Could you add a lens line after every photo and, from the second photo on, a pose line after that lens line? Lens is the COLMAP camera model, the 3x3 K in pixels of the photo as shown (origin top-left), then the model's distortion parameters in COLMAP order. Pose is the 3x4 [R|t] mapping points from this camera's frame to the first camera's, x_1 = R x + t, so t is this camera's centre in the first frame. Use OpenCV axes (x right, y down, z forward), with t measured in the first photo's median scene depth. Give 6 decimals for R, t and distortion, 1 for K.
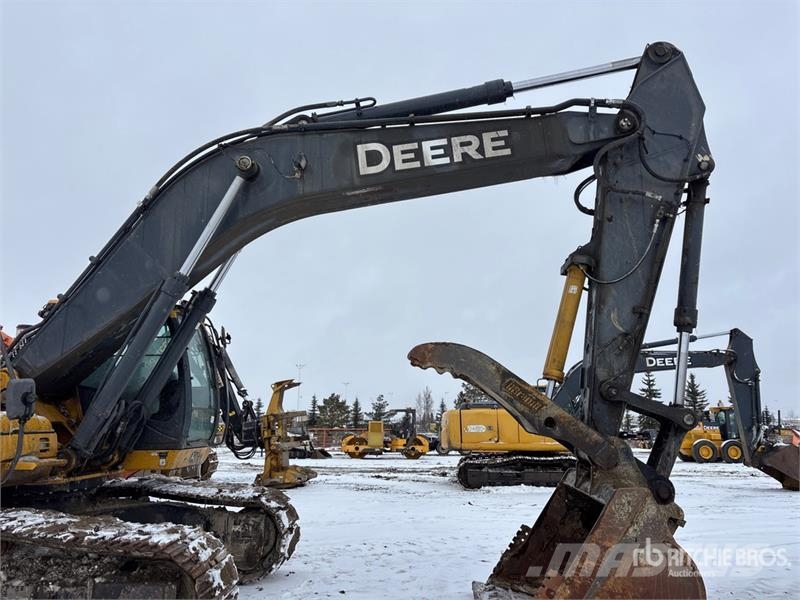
lens RADIAL K [[608.8, 0, 397.0], [0, 608.8, 290.6], [0, 0, 1]] dist [0.051904, -0.054816]
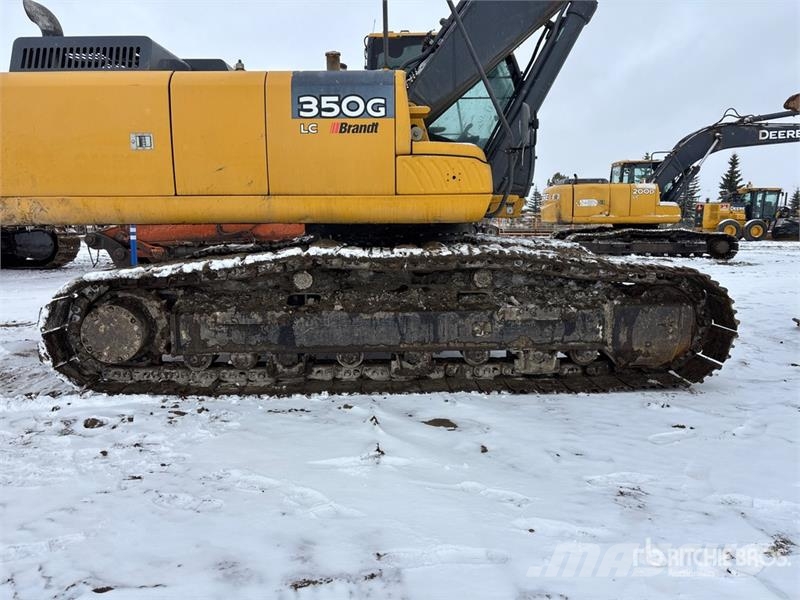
lens RADIAL K [[608.8, 0, 393.9], [0, 608.8, 296.2], [0, 0, 1]] dist [0.051904, -0.054816]
pose [[0.998736, -0.009086, 0.049439, -0.247459], [-0.008267, 0.940441, 0.339855, 0.030855], [-0.049582, -0.339834, 0.939177, 0.015113]]
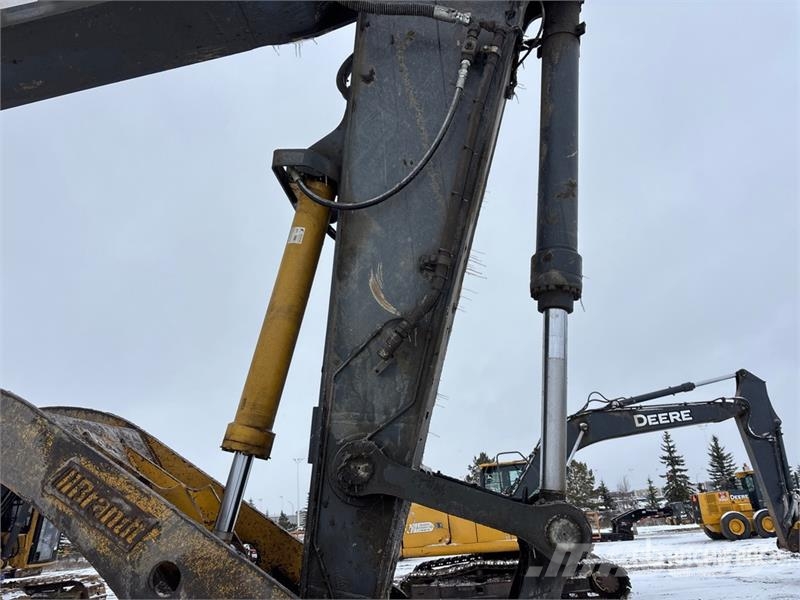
lens RADIAL K [[608.8, 0, 400.2], [0, 608.8, 297.5], [0, 0, 1]] dist [0.051904, -0.054816]
pose [[0.996814, -0.079606, -0.005026, 0.133581], [0.078349, 0.988997, -0.125483, 0.037682], [0.014960, 0.124690, 0.992083, 0.212855]]
